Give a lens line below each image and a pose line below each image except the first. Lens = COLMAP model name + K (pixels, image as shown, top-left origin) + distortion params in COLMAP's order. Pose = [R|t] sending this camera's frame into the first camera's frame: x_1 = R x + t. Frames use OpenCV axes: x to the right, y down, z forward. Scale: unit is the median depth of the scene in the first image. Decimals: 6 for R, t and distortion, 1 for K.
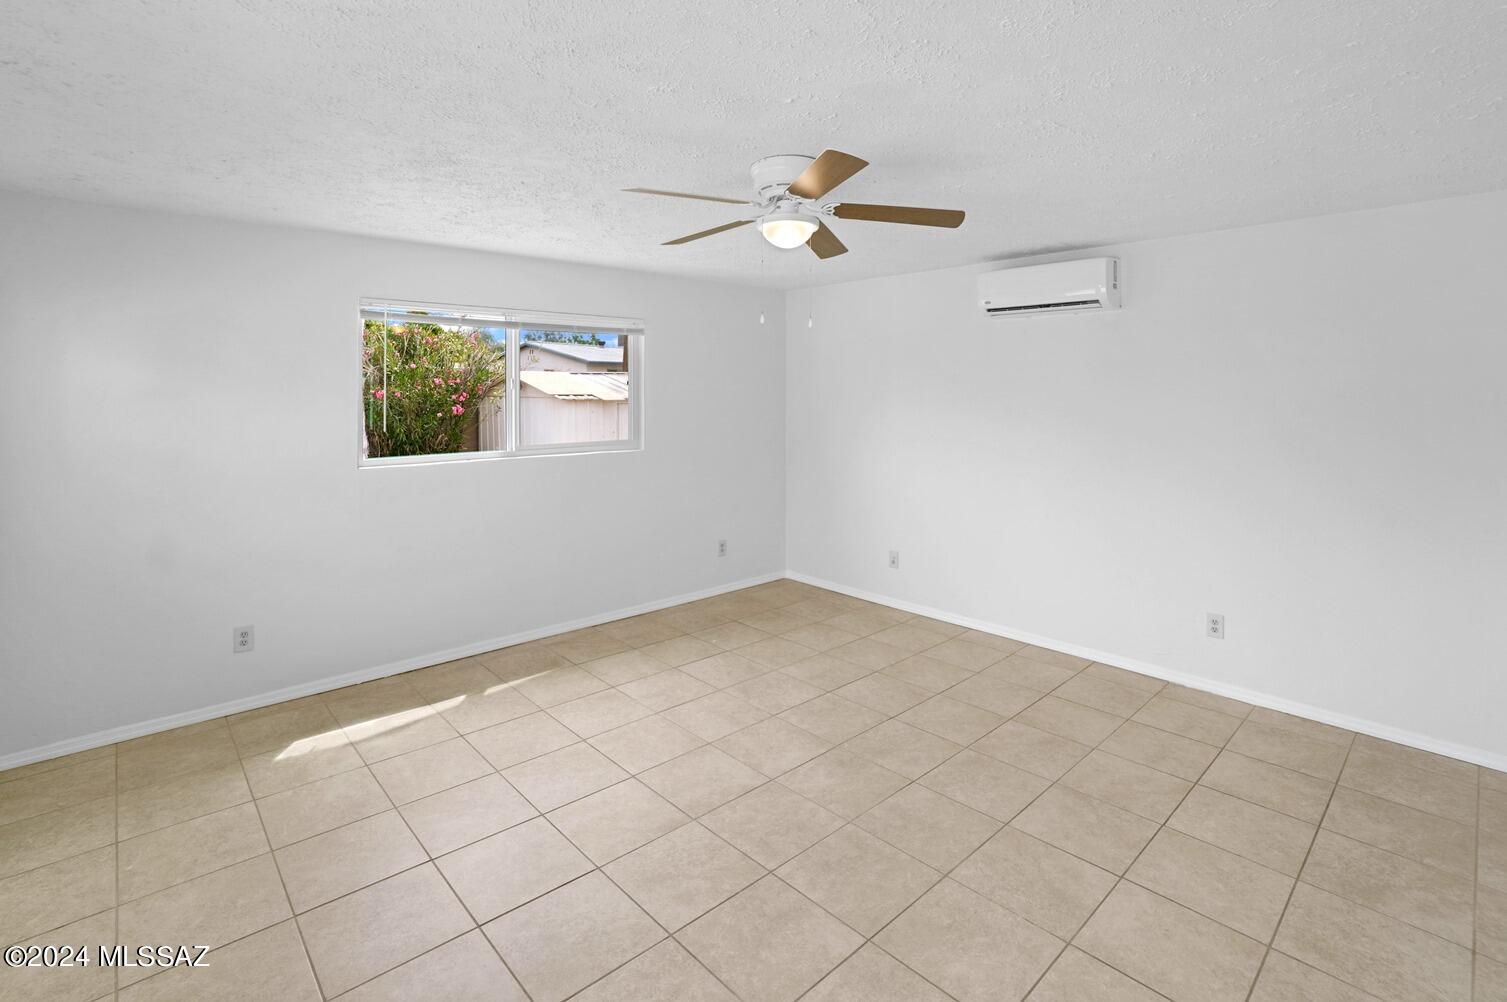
lens RADIAL K [[690.5, 0, 755.5], [0, 690.5, 500.0], [0, 0, 1]] dist [-0.000114, -0.000294]
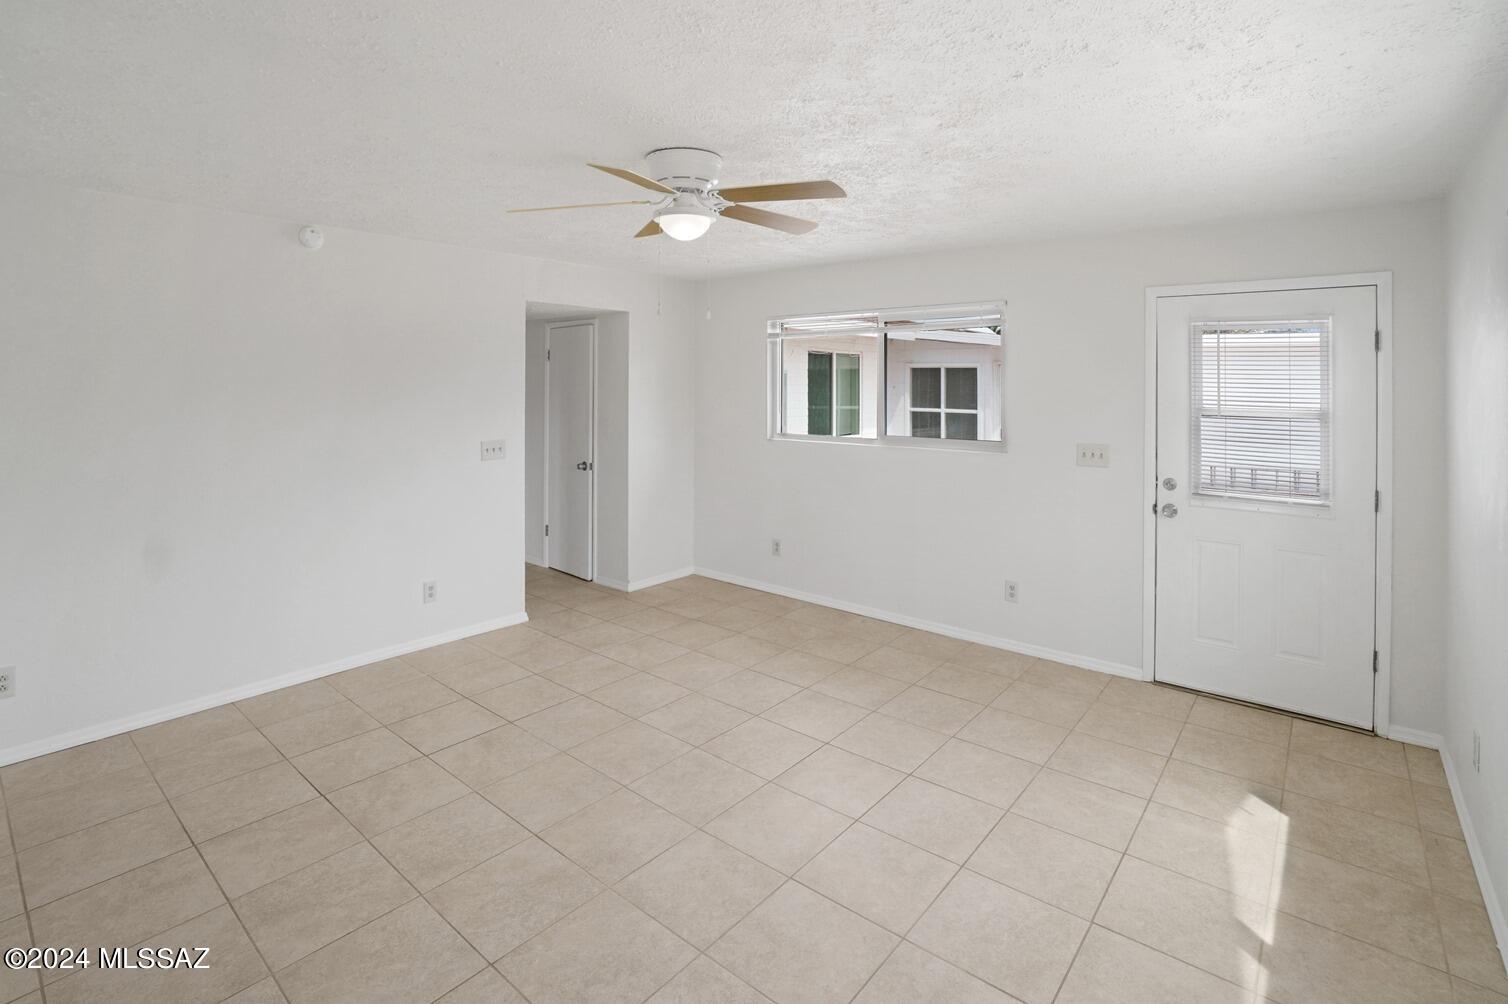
lens RADIAL K [[690.9, 0, 755.9], [0, 690.9, 503.7], [0, 0, 1]] dist [-0.000114, -0.000294]
pose [[-0.990888, 0.017292, -0.133571, 0.070640], [-0.027036, 0.946002, 0.323032, -0.299923], [0.131945, 0.323700, -0.936915, 1.899547]]
